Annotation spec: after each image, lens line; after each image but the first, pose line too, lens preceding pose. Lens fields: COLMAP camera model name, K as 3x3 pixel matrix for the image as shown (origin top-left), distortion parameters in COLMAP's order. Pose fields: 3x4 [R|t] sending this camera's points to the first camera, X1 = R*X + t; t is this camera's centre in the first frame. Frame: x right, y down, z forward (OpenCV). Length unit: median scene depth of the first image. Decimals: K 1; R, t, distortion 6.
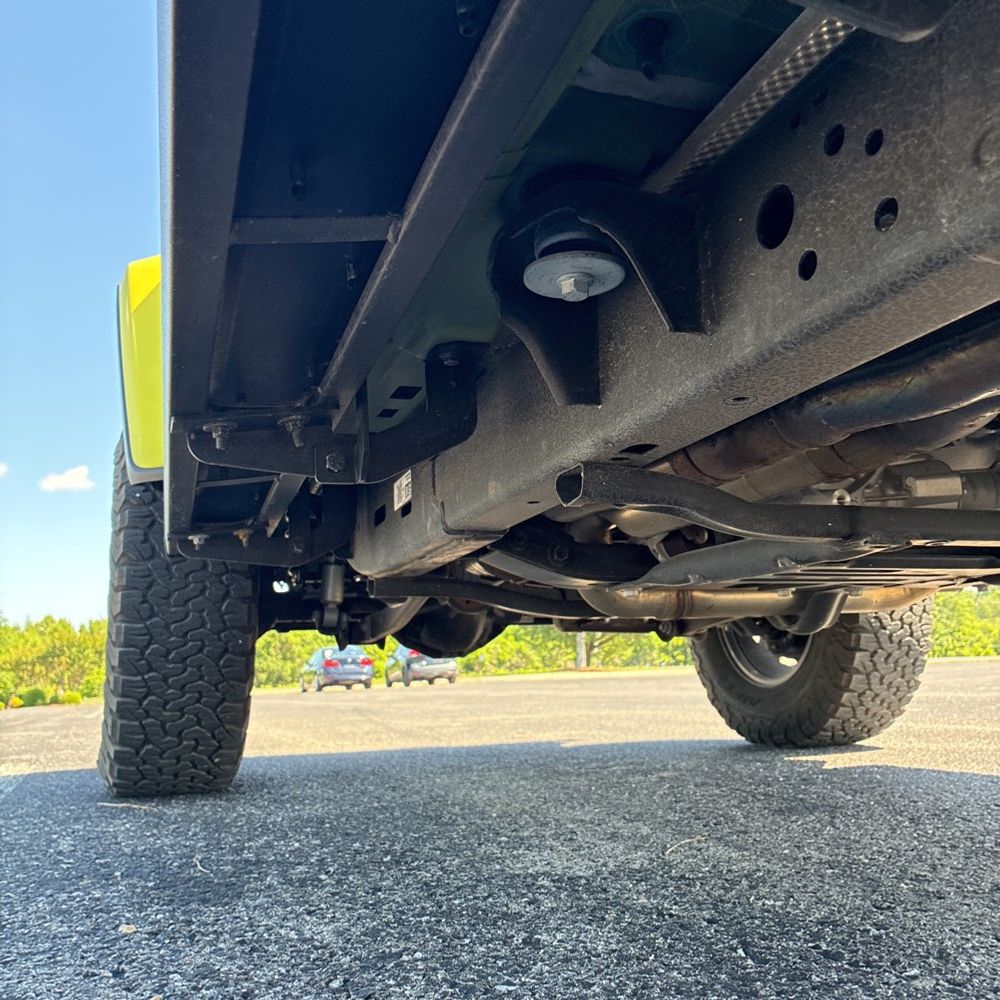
lens RADIAL K [[1006.9, 0, 491.6], [0, 1006.9, 502.1], [0, 0, 1]] dist [0.017485, 0.008292]
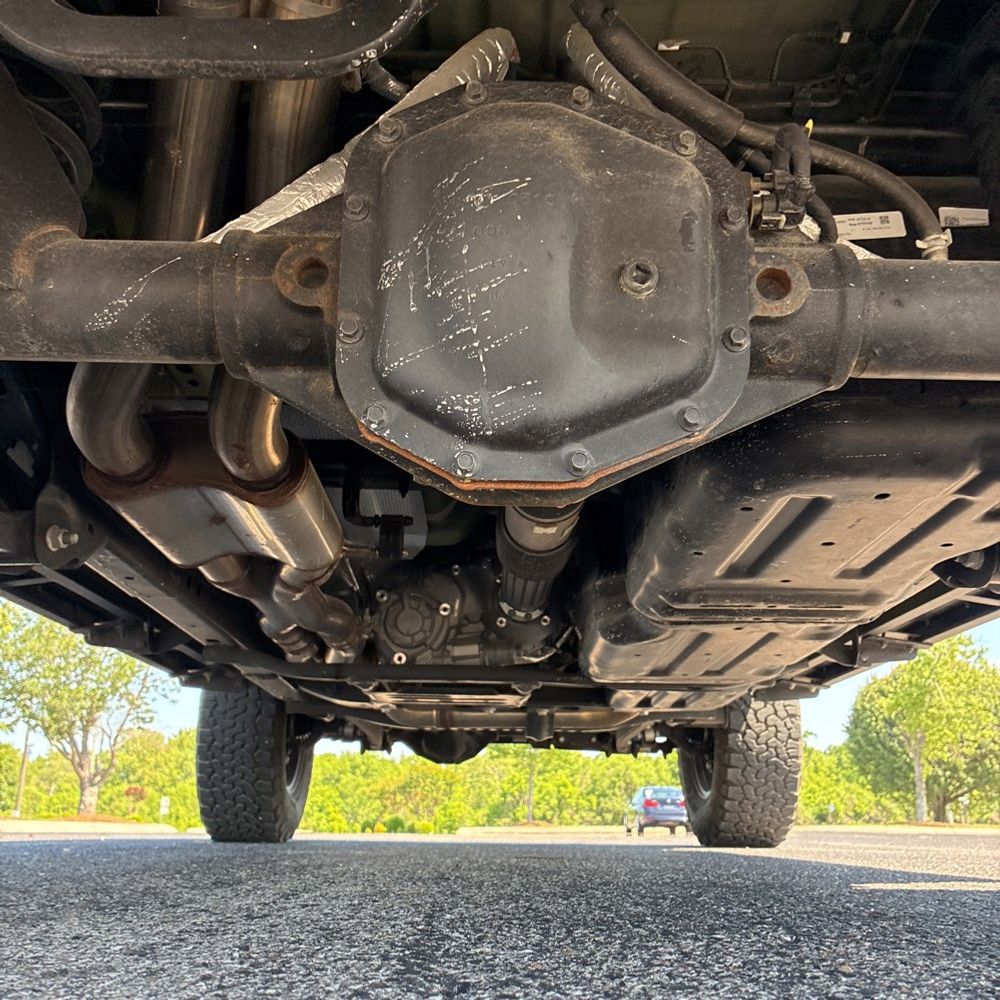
lens RADIAL K [[1006.9, 0, 491.6], [0, 1006.9, 502.1], [0, 0, 1]] dist [0.017485, 0.008292]
pose [[0.941125, -0.054582, -0.333624, 0.519603], [0.008942, 0.990554, -0.136833, -0.015860], [0.337941, 0.125794, 0.932723, -0.355818]]
